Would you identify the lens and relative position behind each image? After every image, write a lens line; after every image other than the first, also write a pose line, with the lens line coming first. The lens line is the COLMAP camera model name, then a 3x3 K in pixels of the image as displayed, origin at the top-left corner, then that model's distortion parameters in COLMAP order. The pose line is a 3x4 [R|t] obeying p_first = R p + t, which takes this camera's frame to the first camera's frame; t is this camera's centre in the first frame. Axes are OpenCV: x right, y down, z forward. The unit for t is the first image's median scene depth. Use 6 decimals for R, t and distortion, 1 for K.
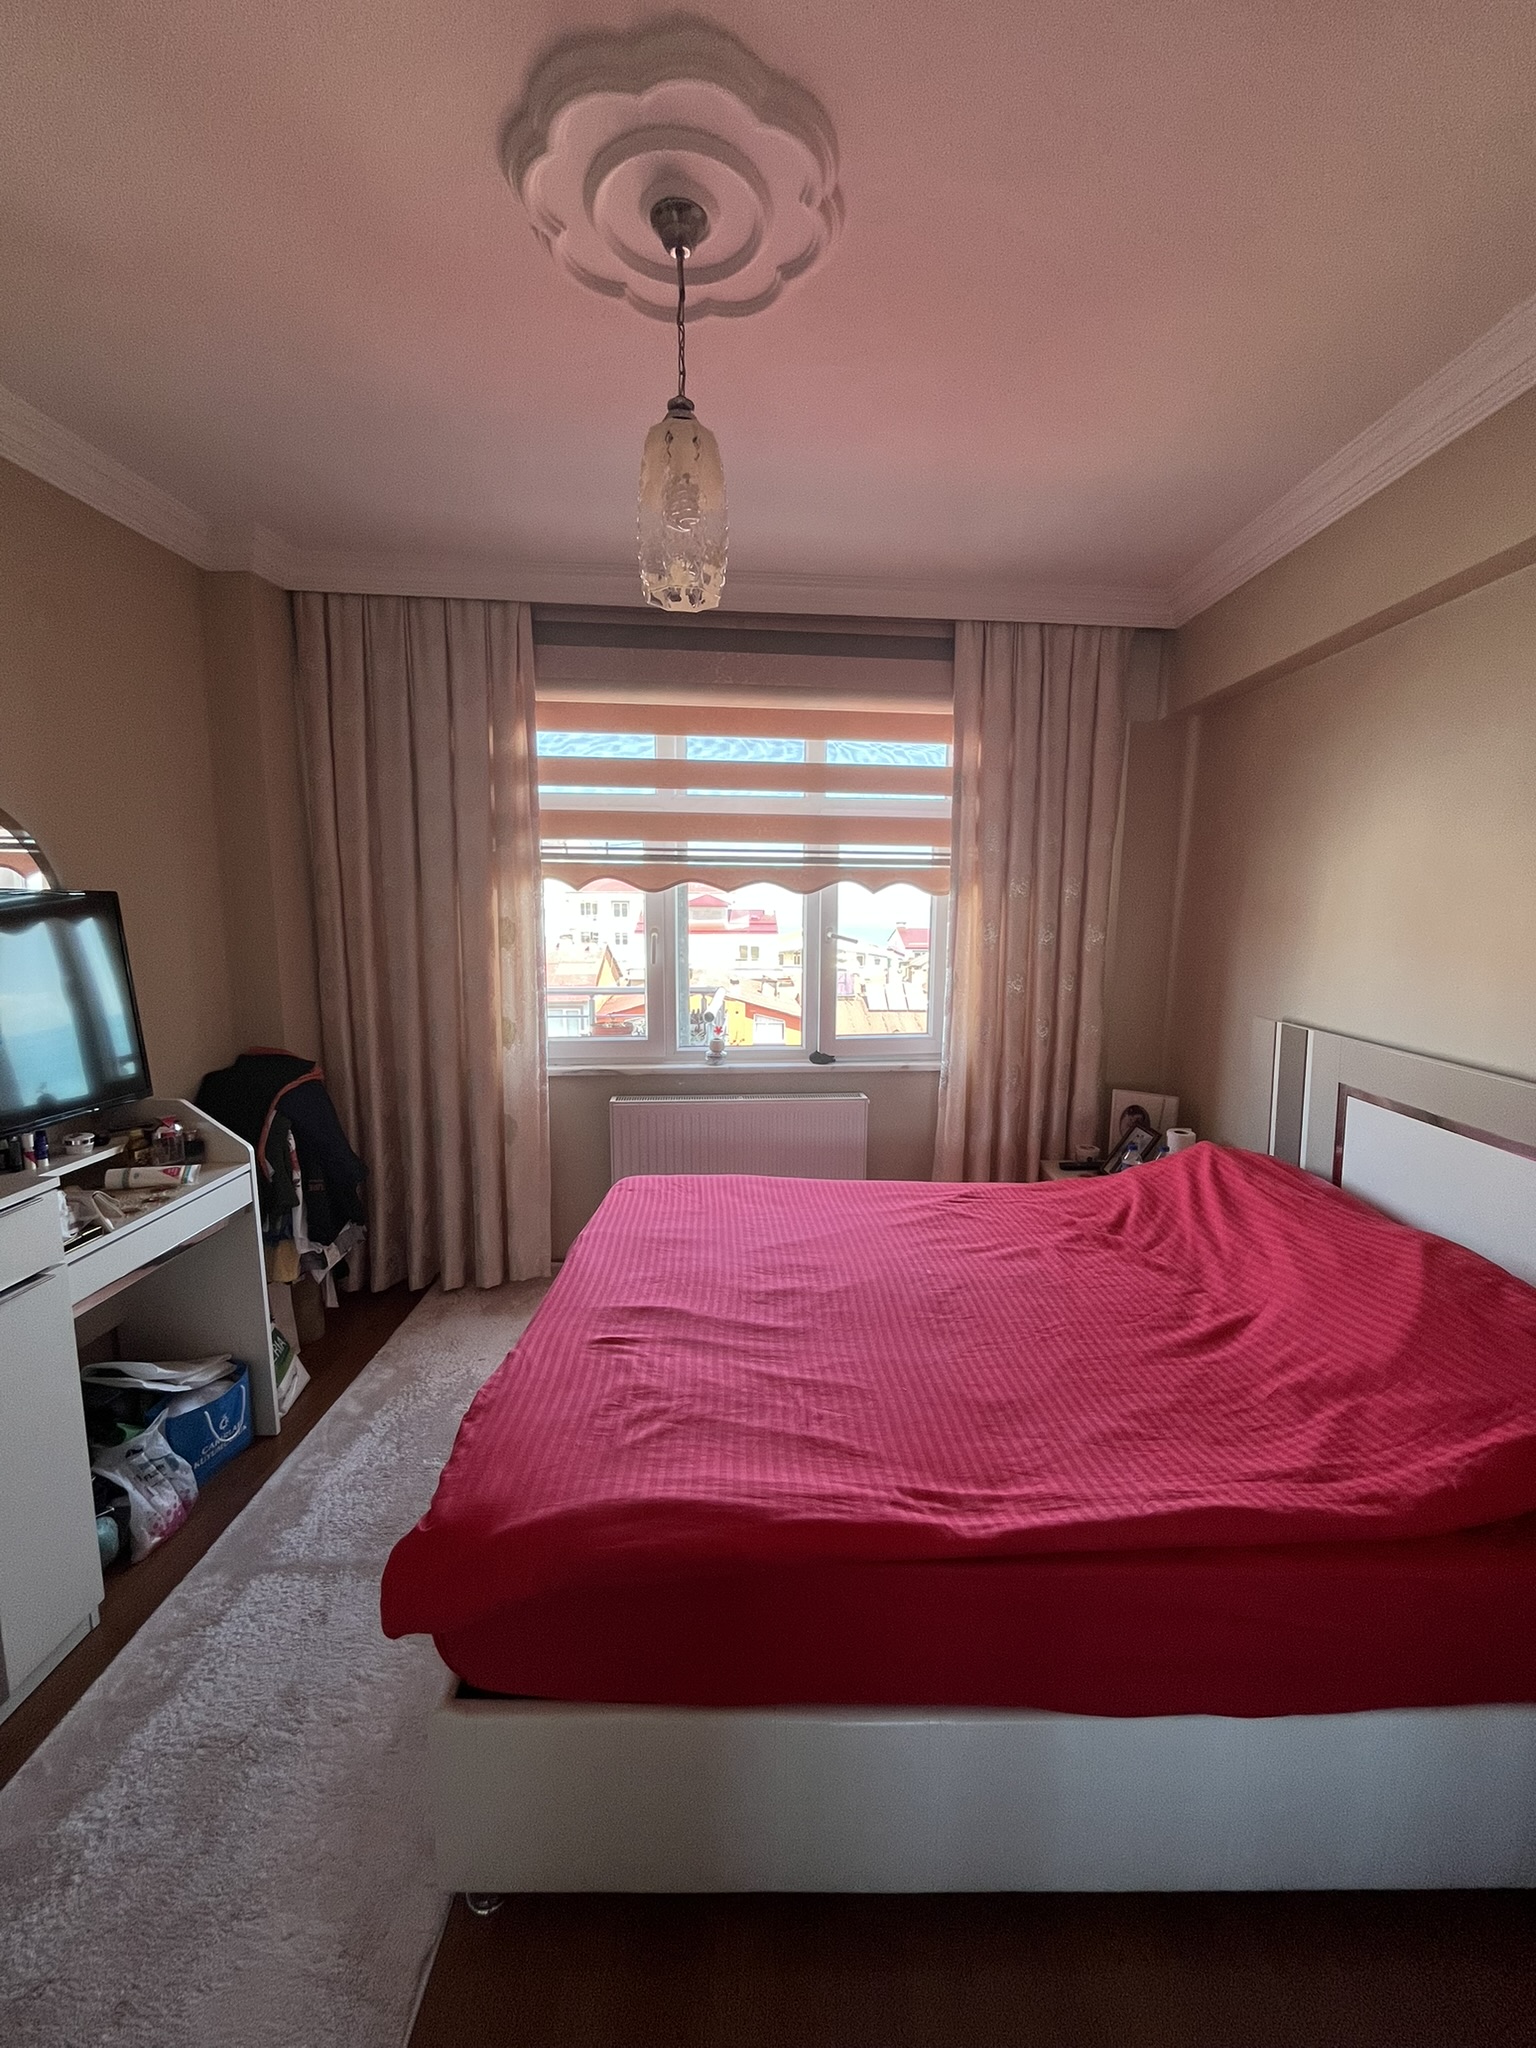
lens RADIAL K [[820.3, 0, 774.1], [0, 820.3, 1018.8], [0, 0, 1]] dist [-0.004801, -0.001037]
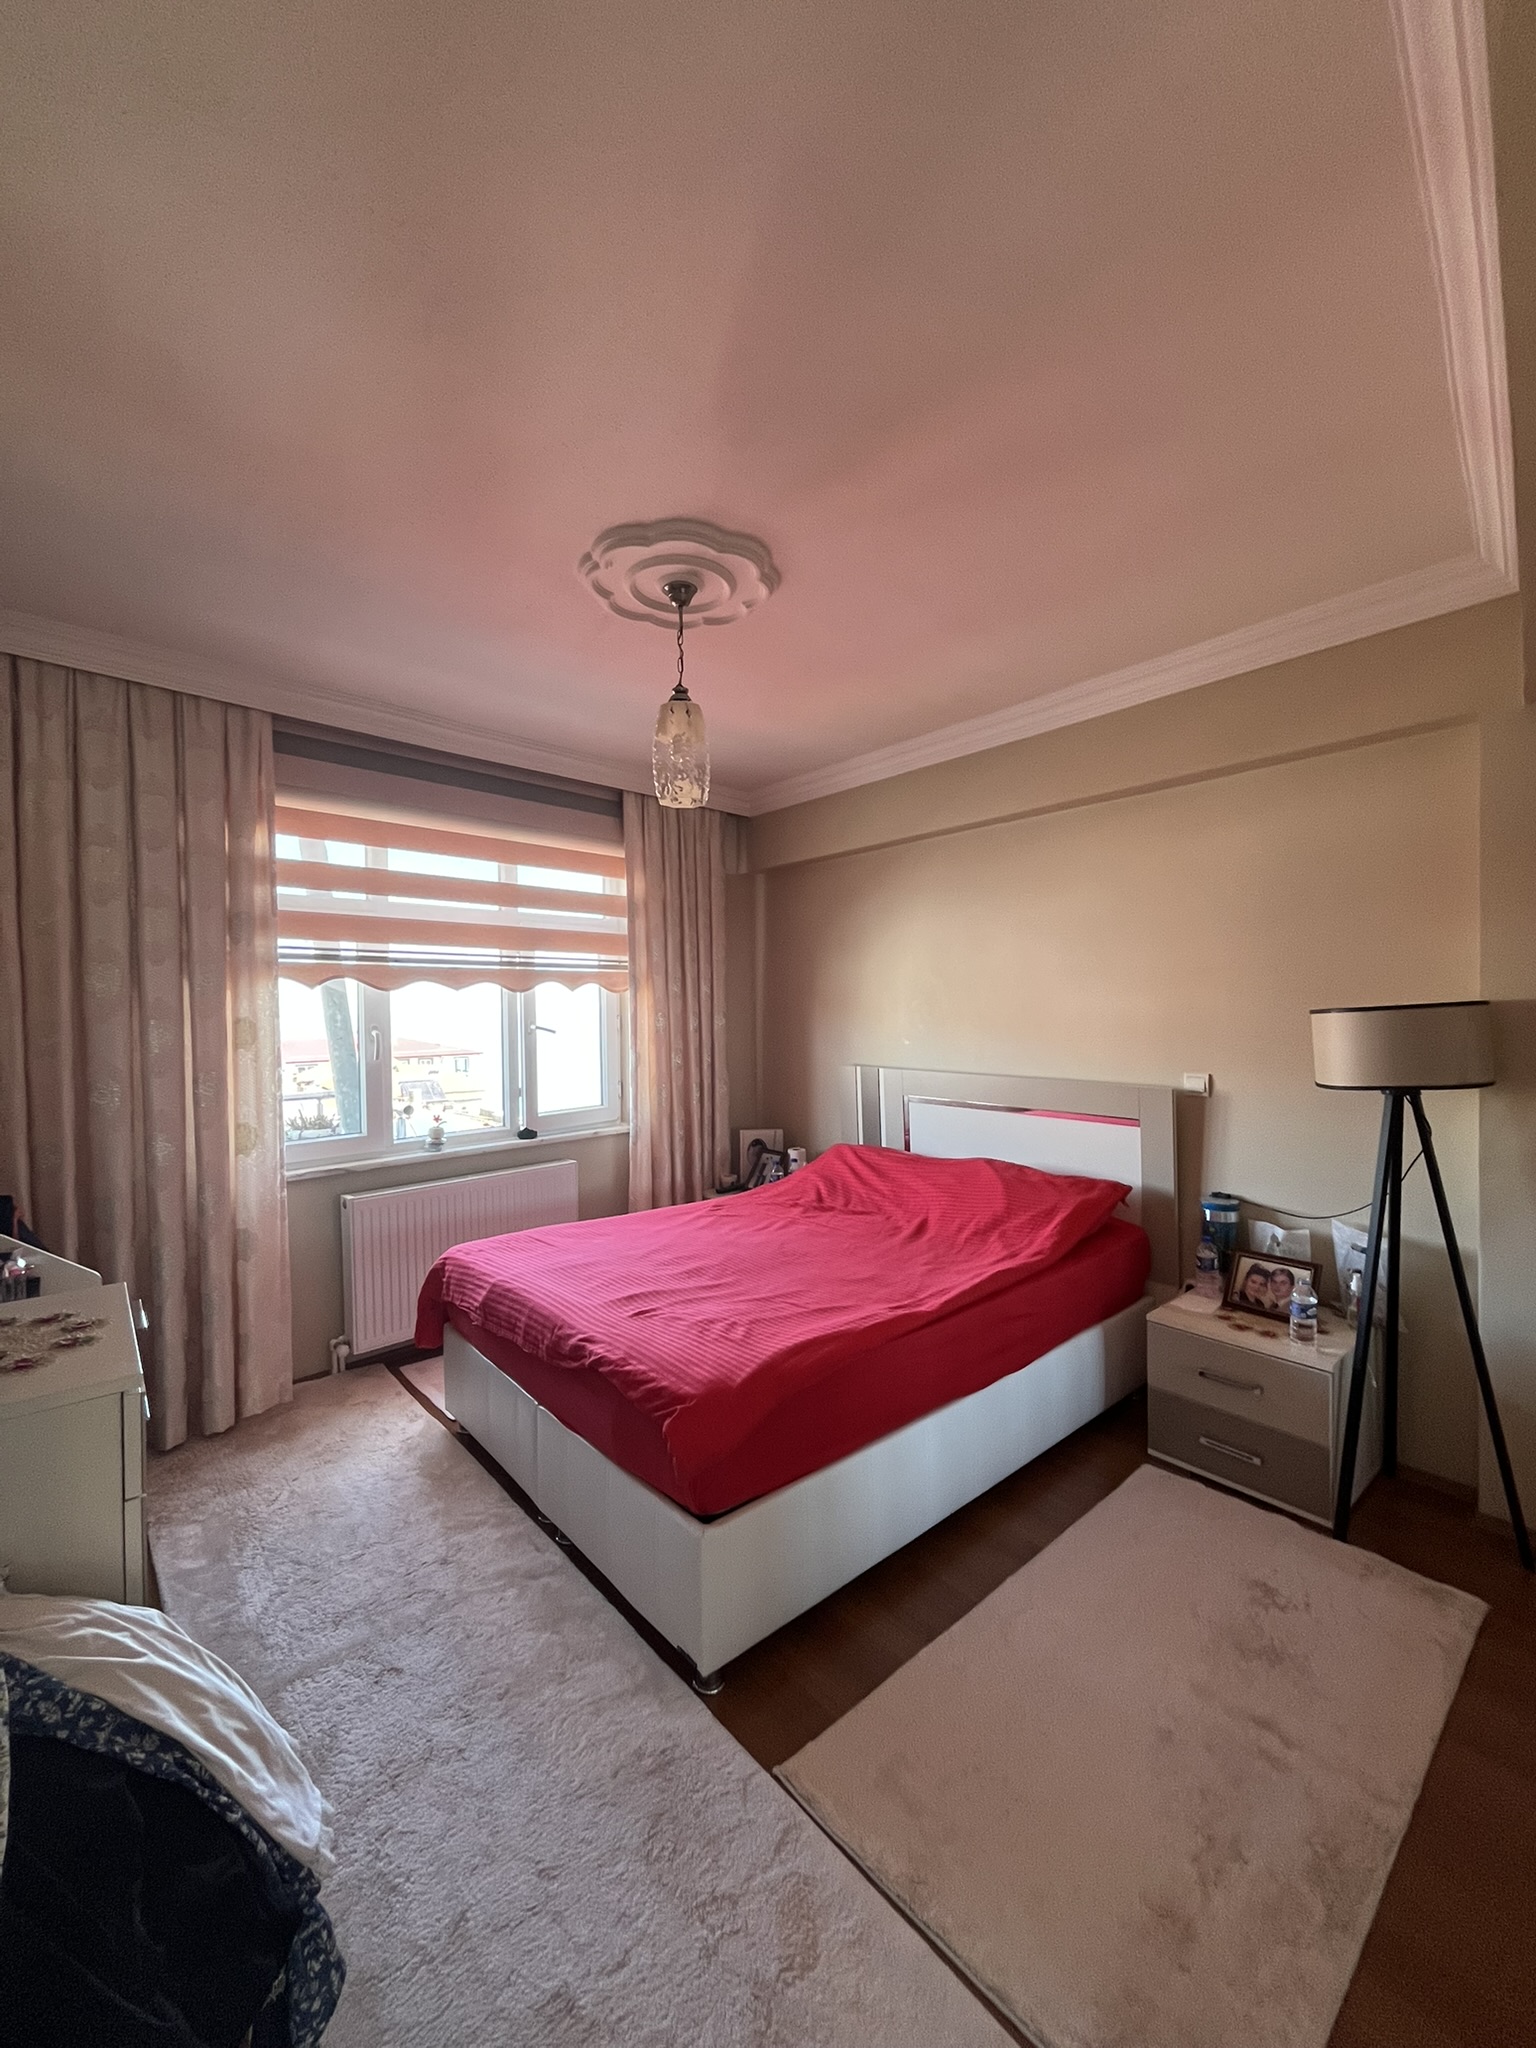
lens RADIAL K [[820.3, 0, 769.7], [0, 820.3, 1020.3], [0, 0, 1]] dist [-0.004801, -0.001037]
pose [[0.763621, -0.027466, 0.645081, -0.476285], [0.107826, 0.990489, -0.085468, 0.027844], [-0.636598, 0.134821, 0.759320, -0.121416]]
